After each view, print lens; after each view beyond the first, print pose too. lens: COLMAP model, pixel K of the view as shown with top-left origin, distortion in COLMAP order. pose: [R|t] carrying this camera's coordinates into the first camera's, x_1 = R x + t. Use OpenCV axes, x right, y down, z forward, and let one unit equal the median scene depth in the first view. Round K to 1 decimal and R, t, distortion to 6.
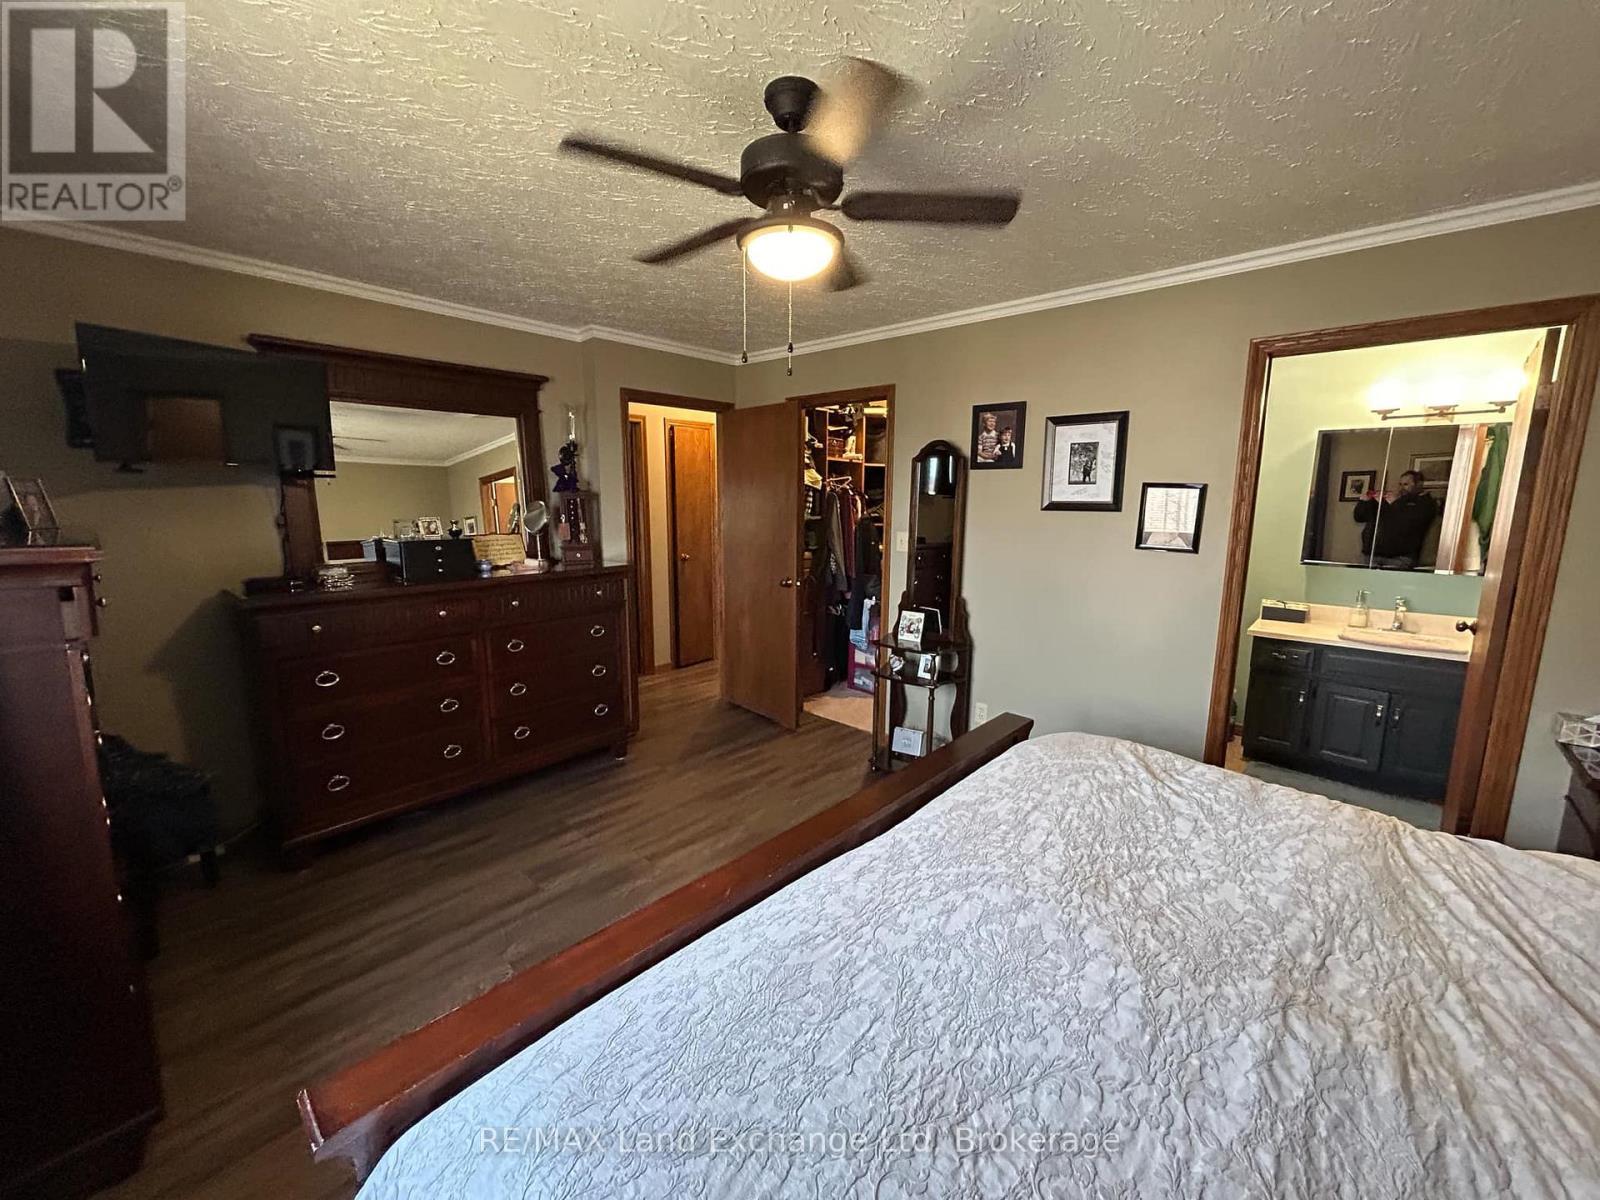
lens RADIAL K [[647.6, 0, 800.5], [0, 647.6, 600.1], [0, 0, 1]] dist [0.003258, -0.000001]
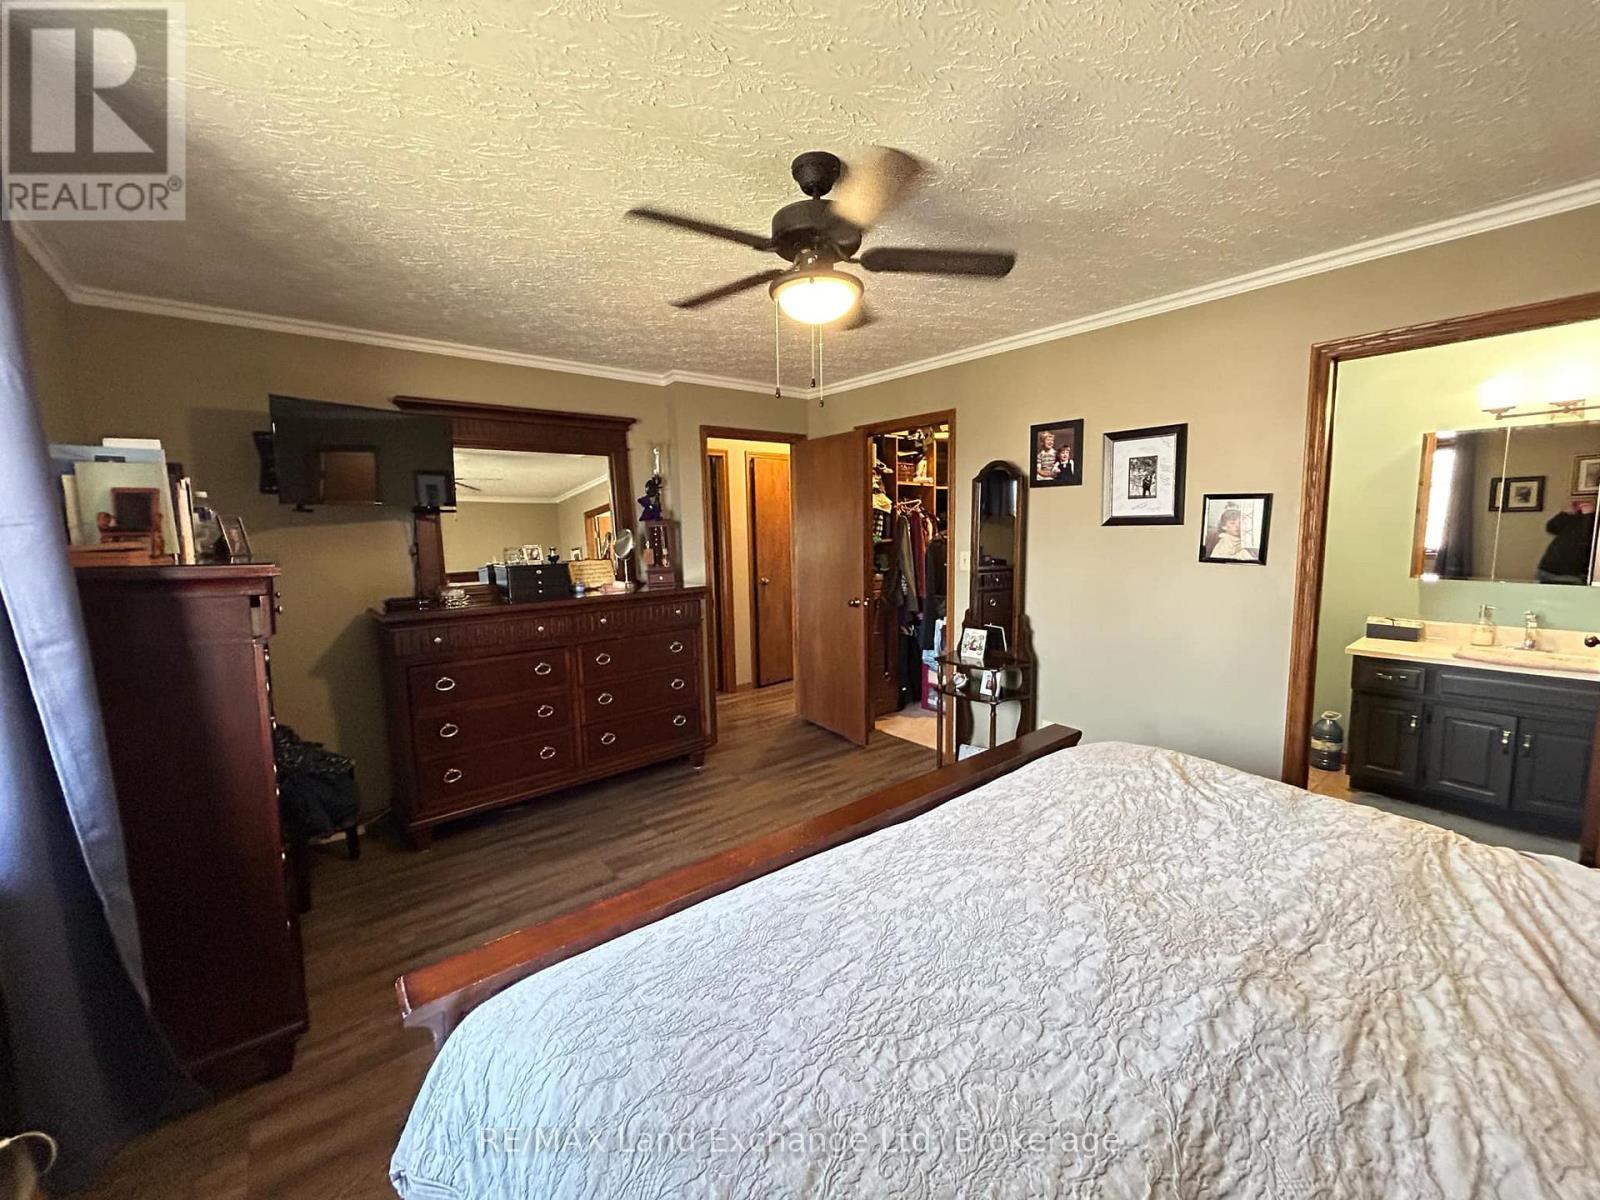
lens RADIAL K [[647.6, 0, 799.4], [0, 647.6, 599.5], [0, 0, 1]] dist [0.003258, -0.000001]
pose [[0.988907, -0.008481, -0.148291, 0.082189], [0.001855, 0.998996, -0.044768, 0.026353], [0.148521, 0.043996, 0.987930, -0.070981]]
